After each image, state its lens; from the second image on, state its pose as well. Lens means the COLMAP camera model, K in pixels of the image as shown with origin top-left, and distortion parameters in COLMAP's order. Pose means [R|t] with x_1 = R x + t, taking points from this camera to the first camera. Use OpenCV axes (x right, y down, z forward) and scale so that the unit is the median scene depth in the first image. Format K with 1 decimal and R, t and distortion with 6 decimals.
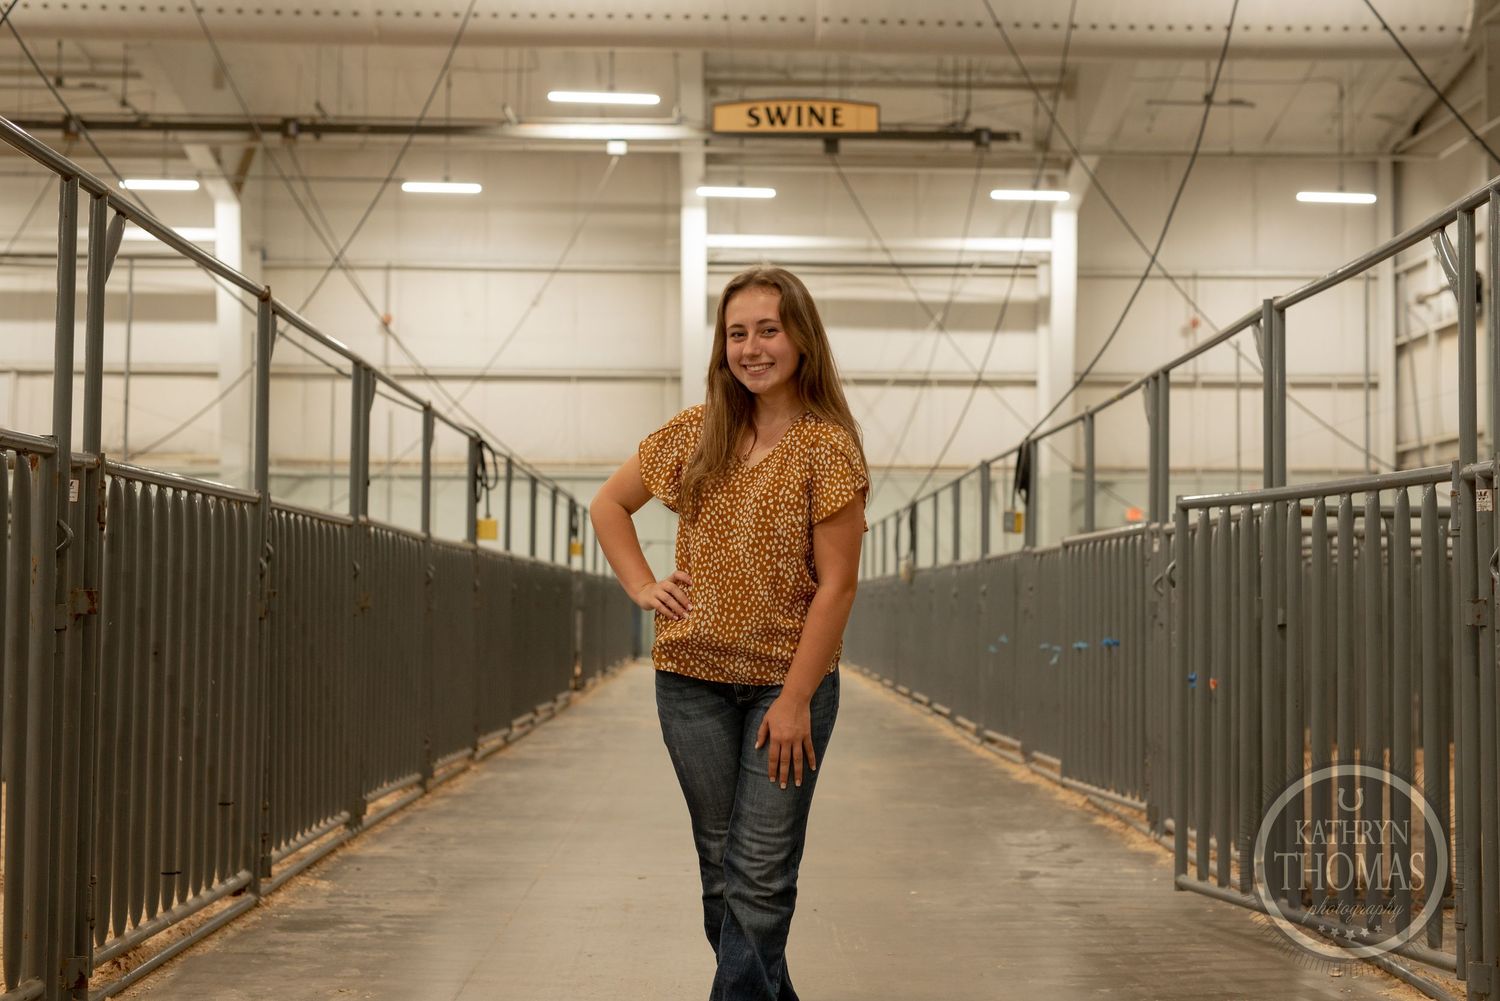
lens RADIAL K [[2139.4, 0, 750.0], [0, 2139.4, 500.5], [0, 0, 1]] dist [0.011412, 0.008026]
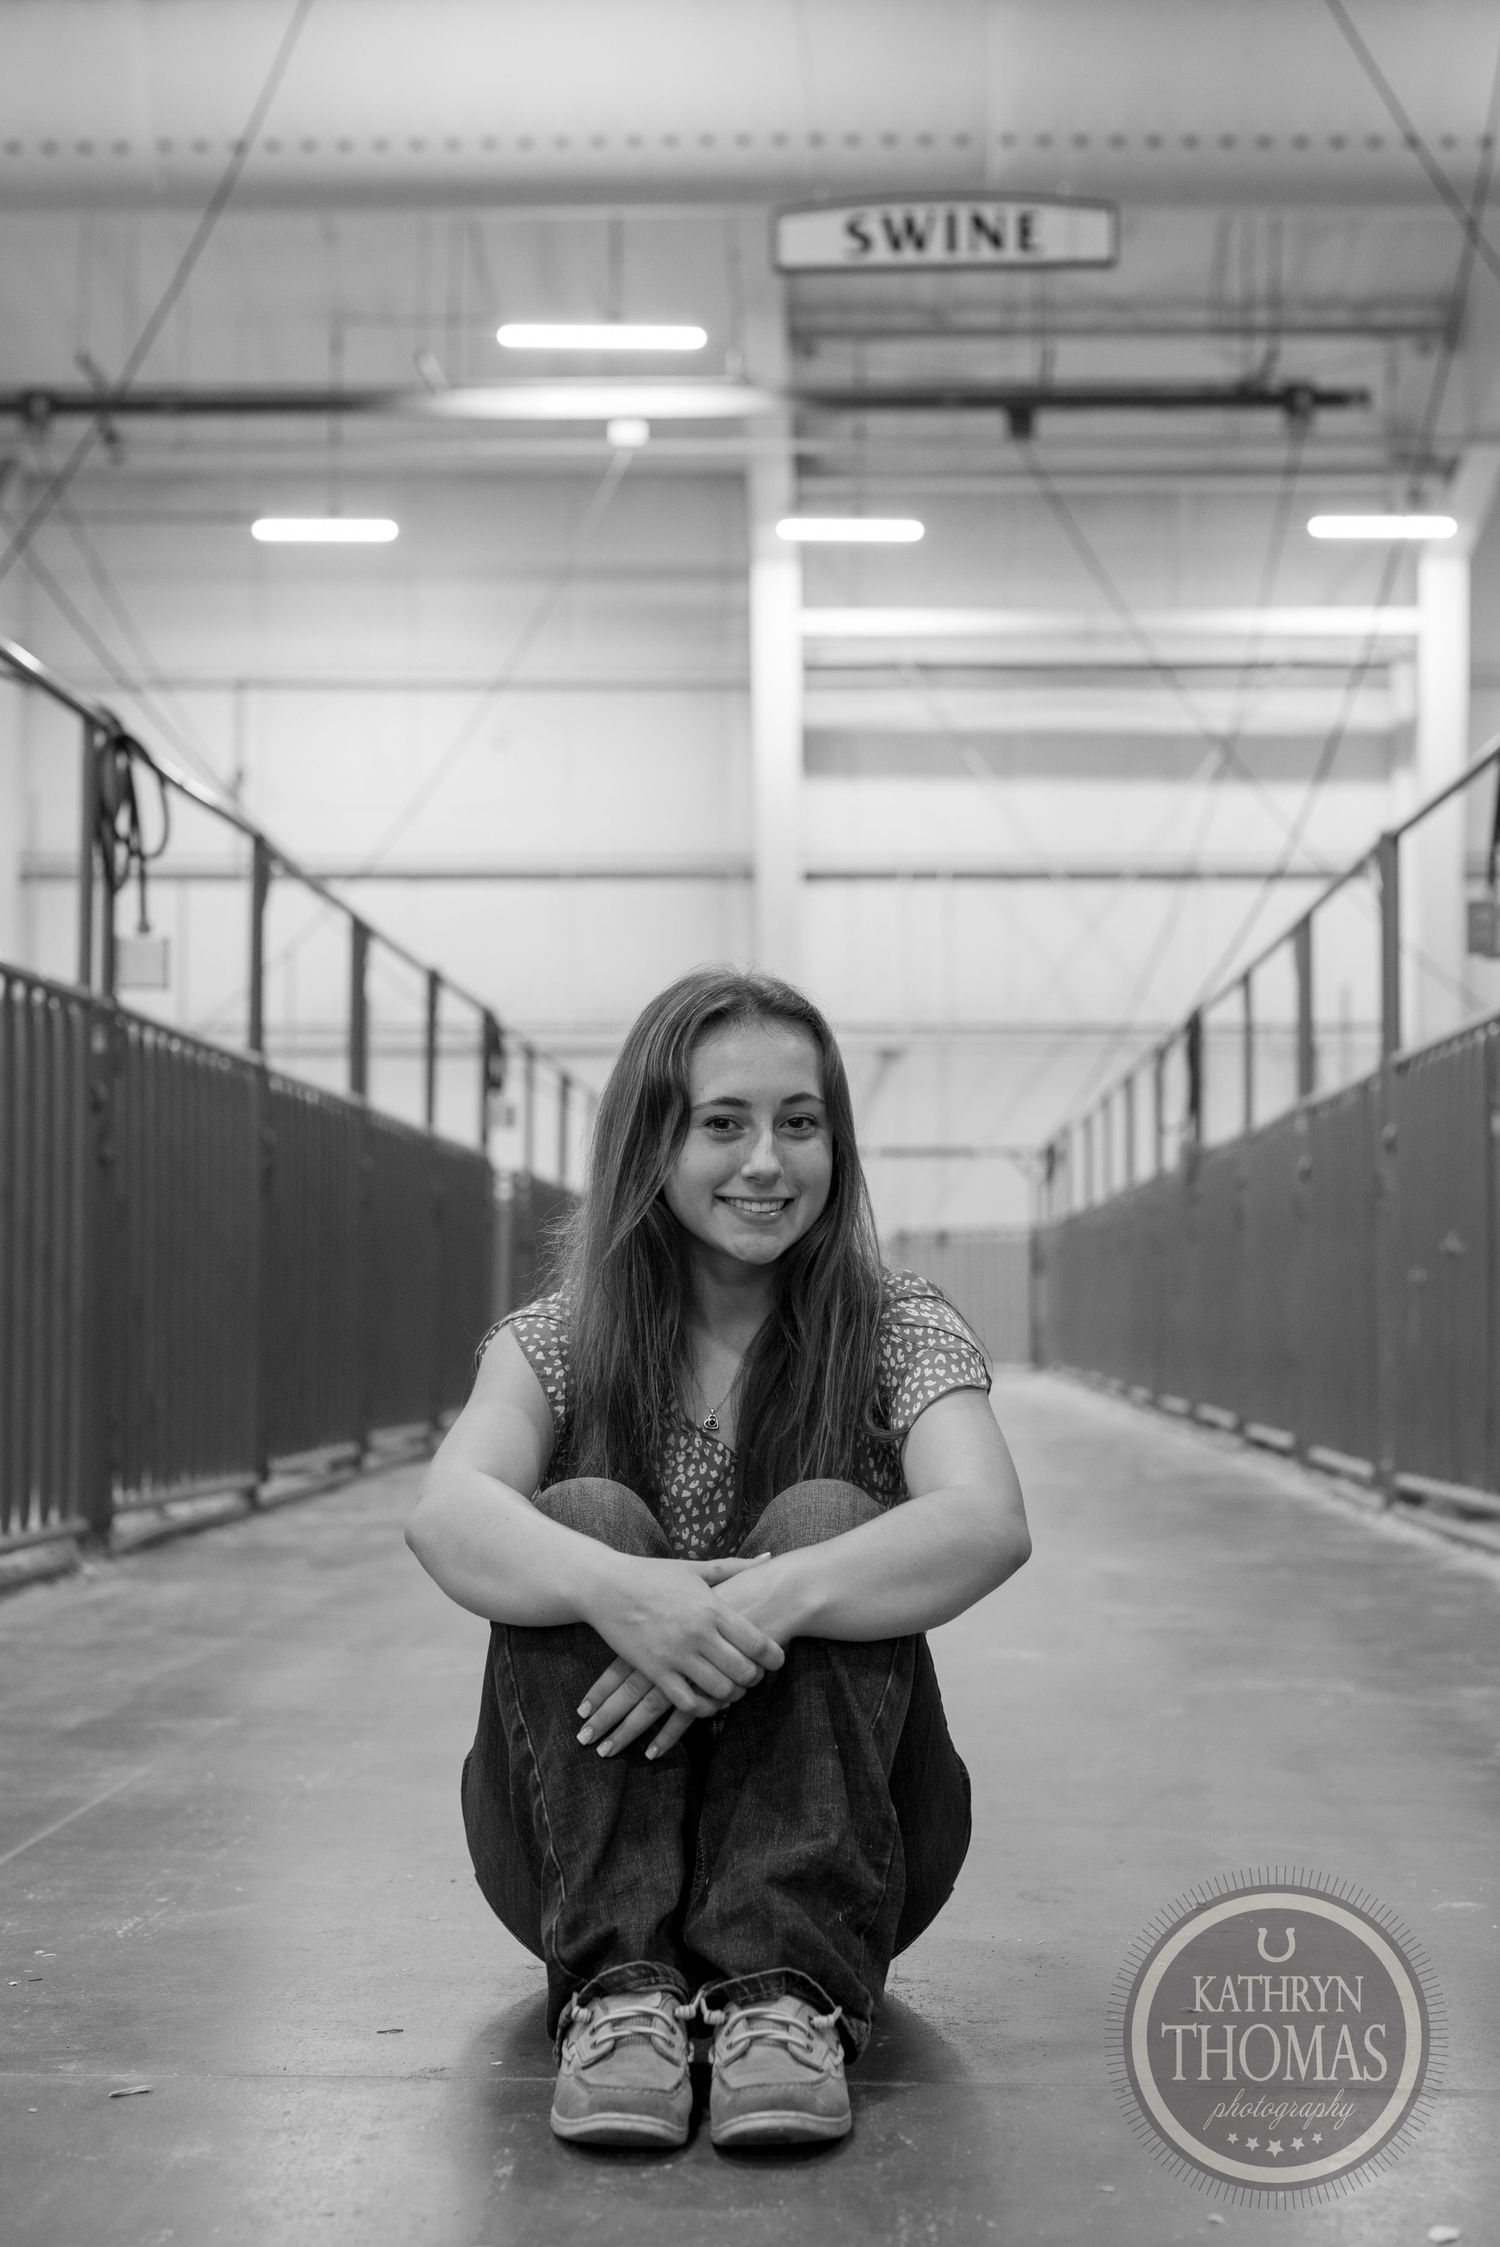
lens RADIAL K [[3443.6, 0, 750.0], [0, 3443.6, 1123.5], [0, 0, 1]] dist [-0.011264, 0.146016]
pose [[0.999057, -0.008211, -0.042636, 0.008634], [0.008095, 0.999963, -0.002908, 0.025510], [0.042659, 0.002560, 0.999086, 0.208168]]
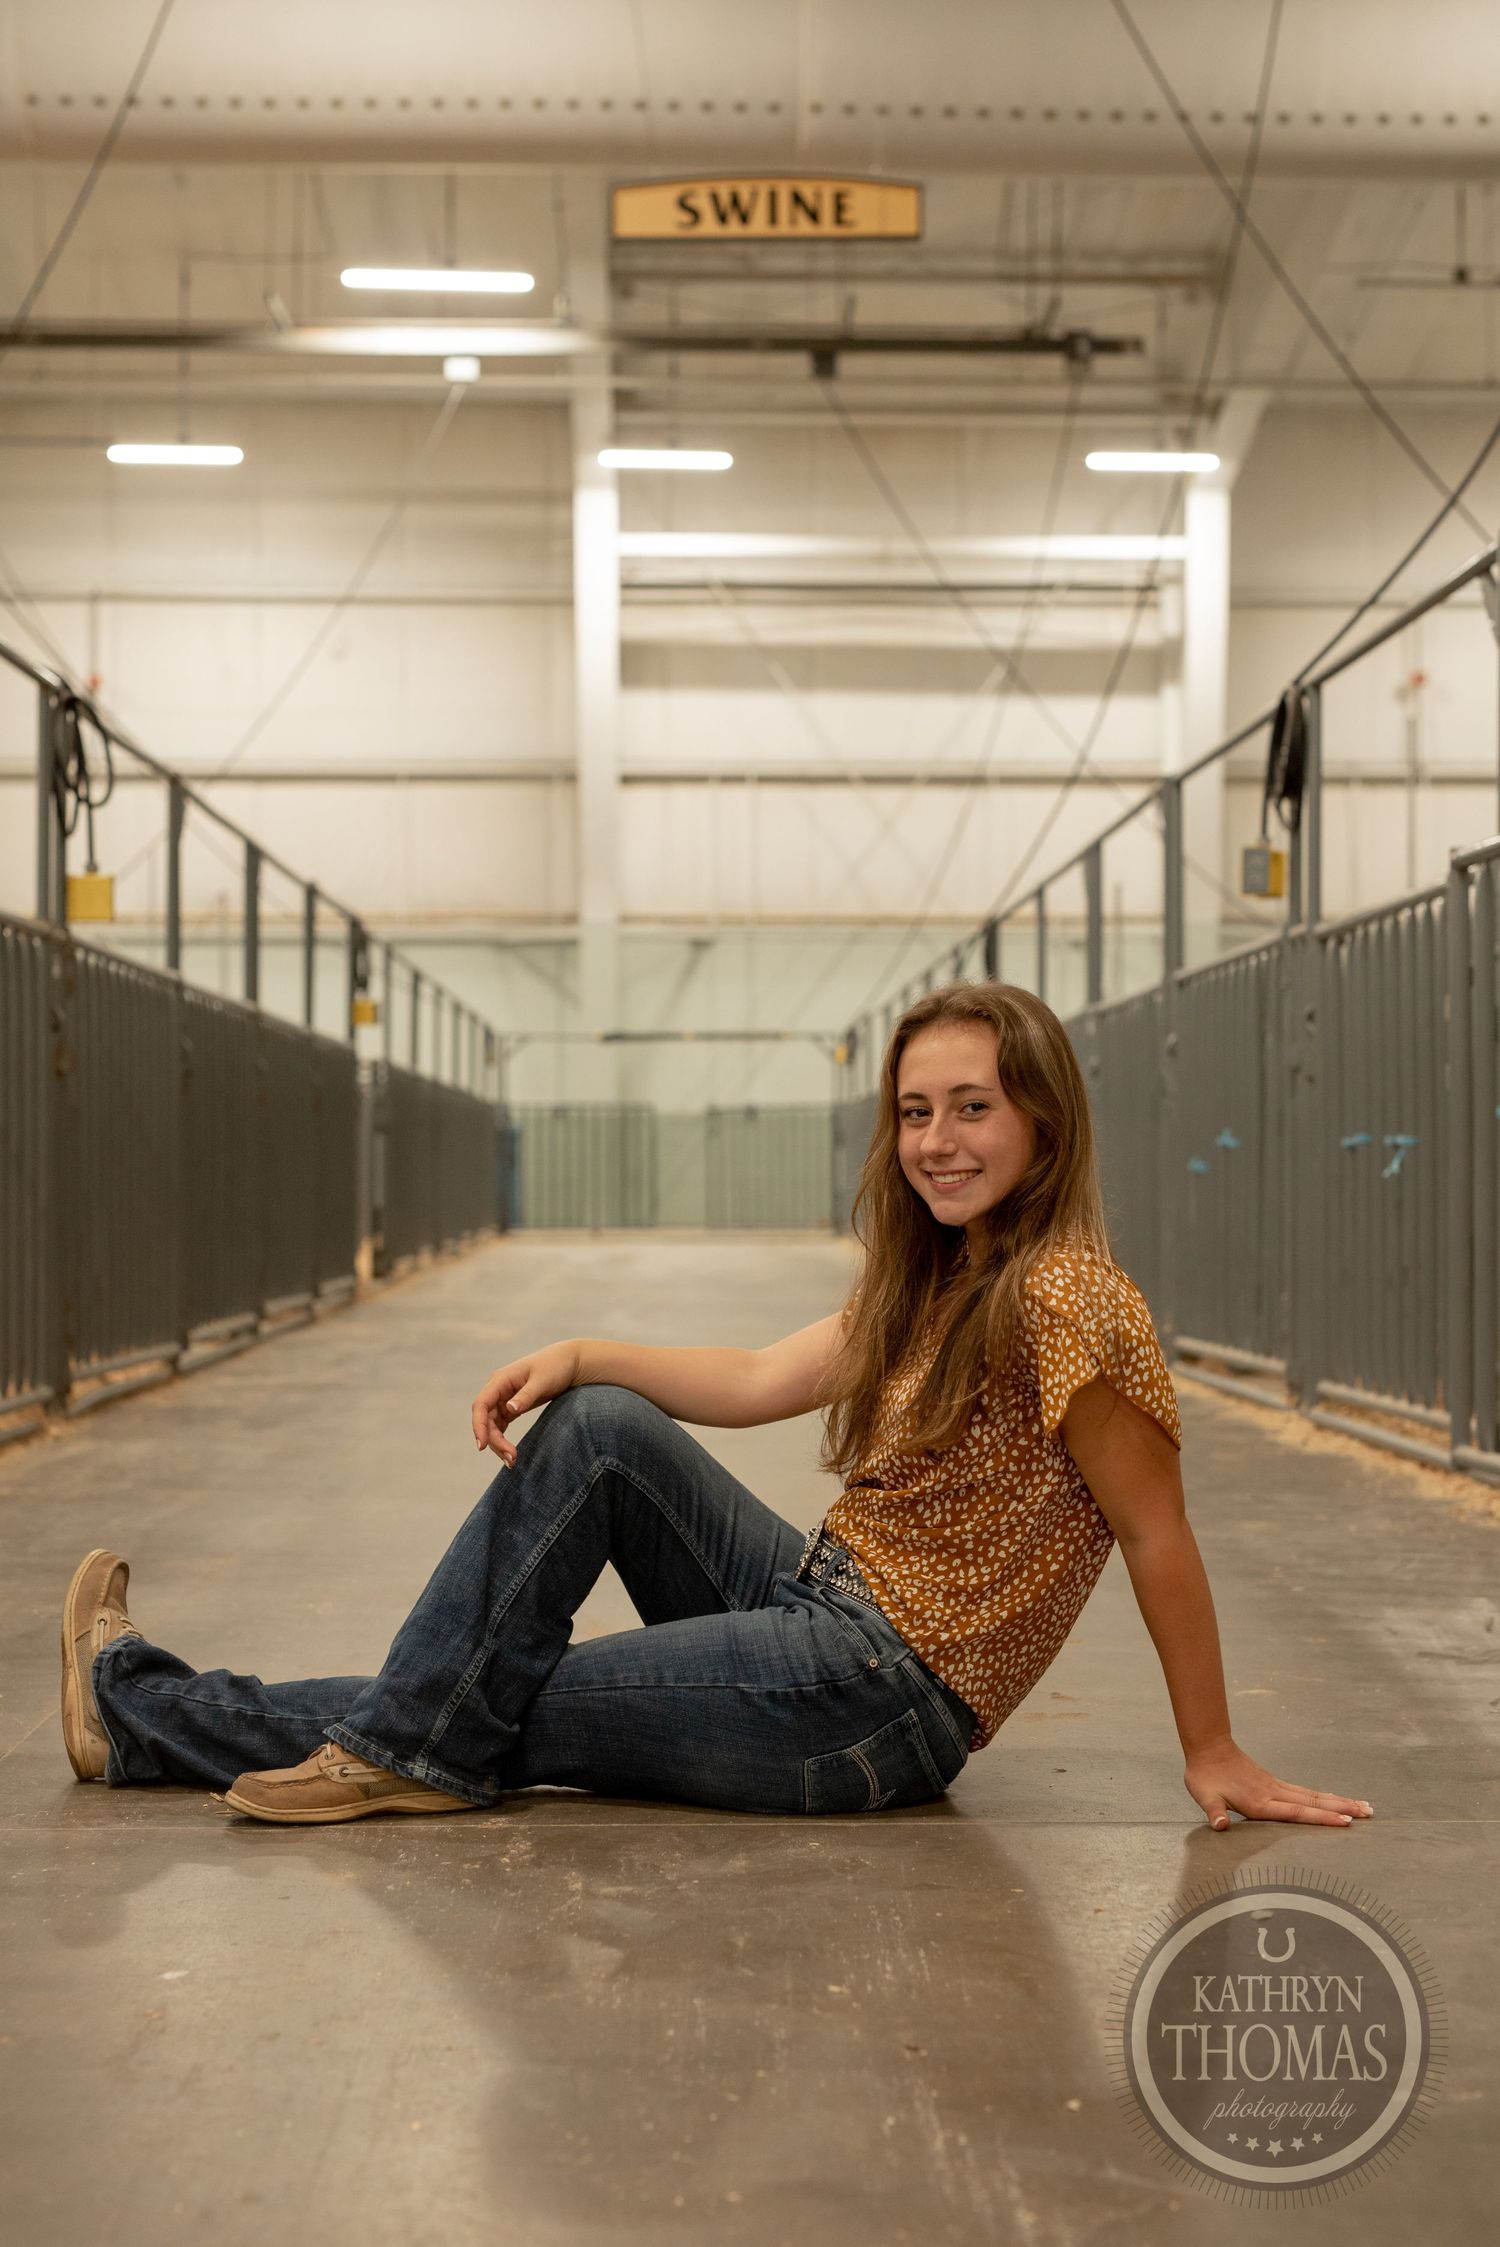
lens RADIAL K [[3204.8, 0, 750.0], [0, 3204.8, 1123.5], [0, 0, 1]] dist [0.011412, 0.008026]
pose [[0.999830, -0.009045, 0.016074, 0.002130], [0.008464, 0.999320, 0.035888, 0.020985], [-0.016387, -0.035745, 0.999227, 0.182398]]
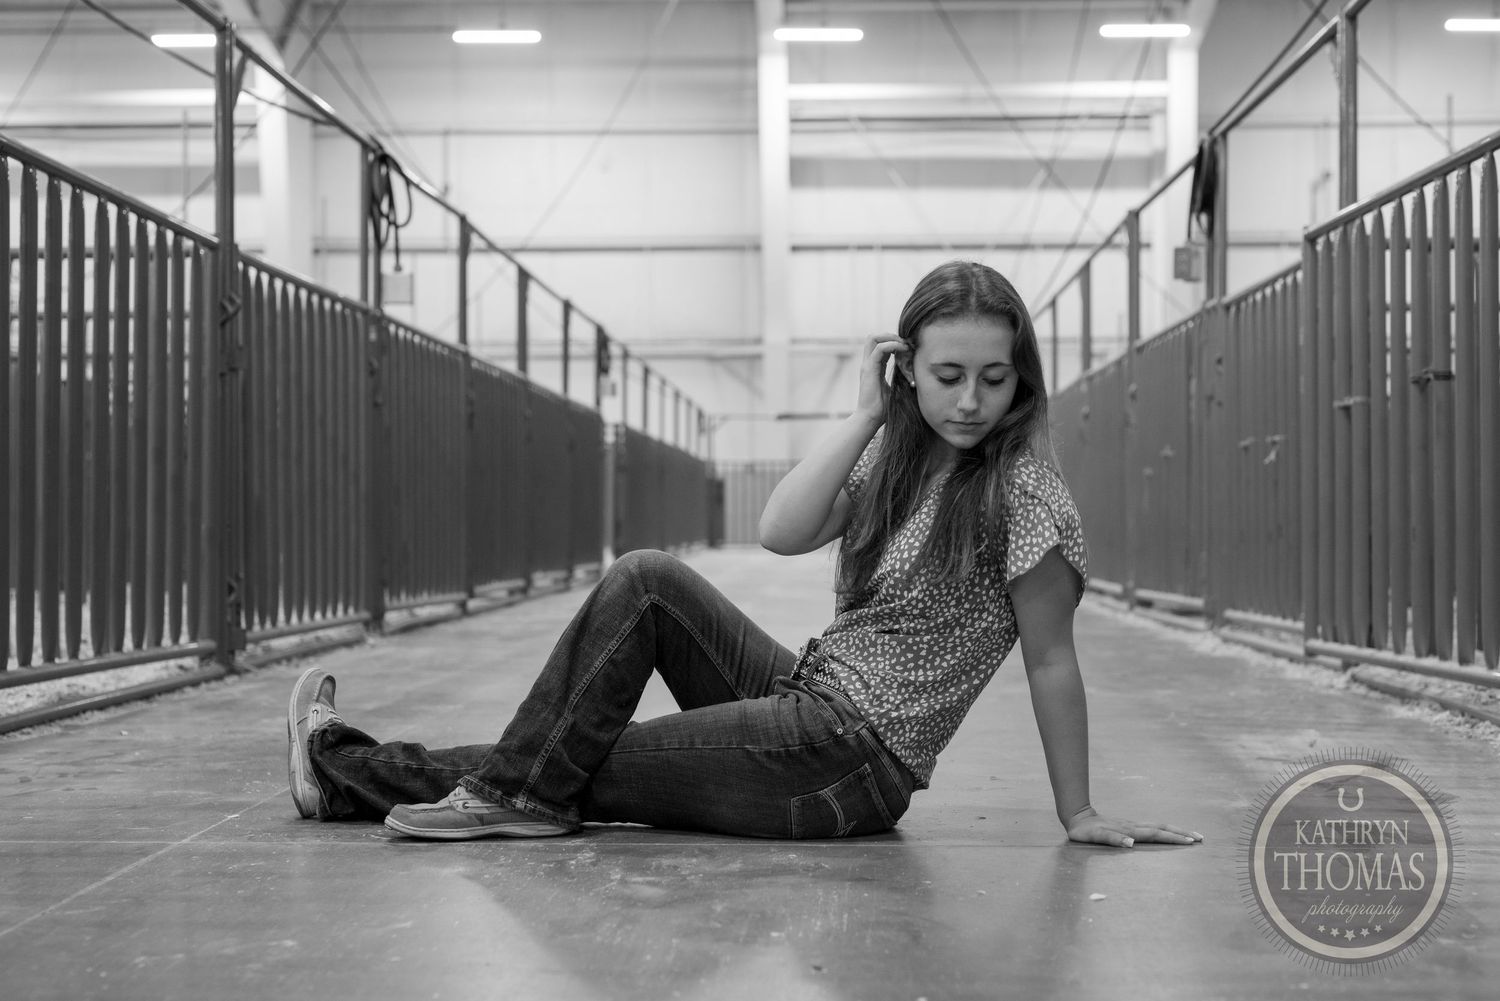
lens RADIAL K [[2109.5, 0, 750.0], [0, 2109.5, 500.5], [0, 0, 1]] dist [0.005930, 0.027350]
pose [[0.998784, -0.011186, -0.048004, 0.010389], [0.013247, 0.998994, 0.042840, 0.029485], [0.047477, -0.043424, 0.997928, 0.191201]]
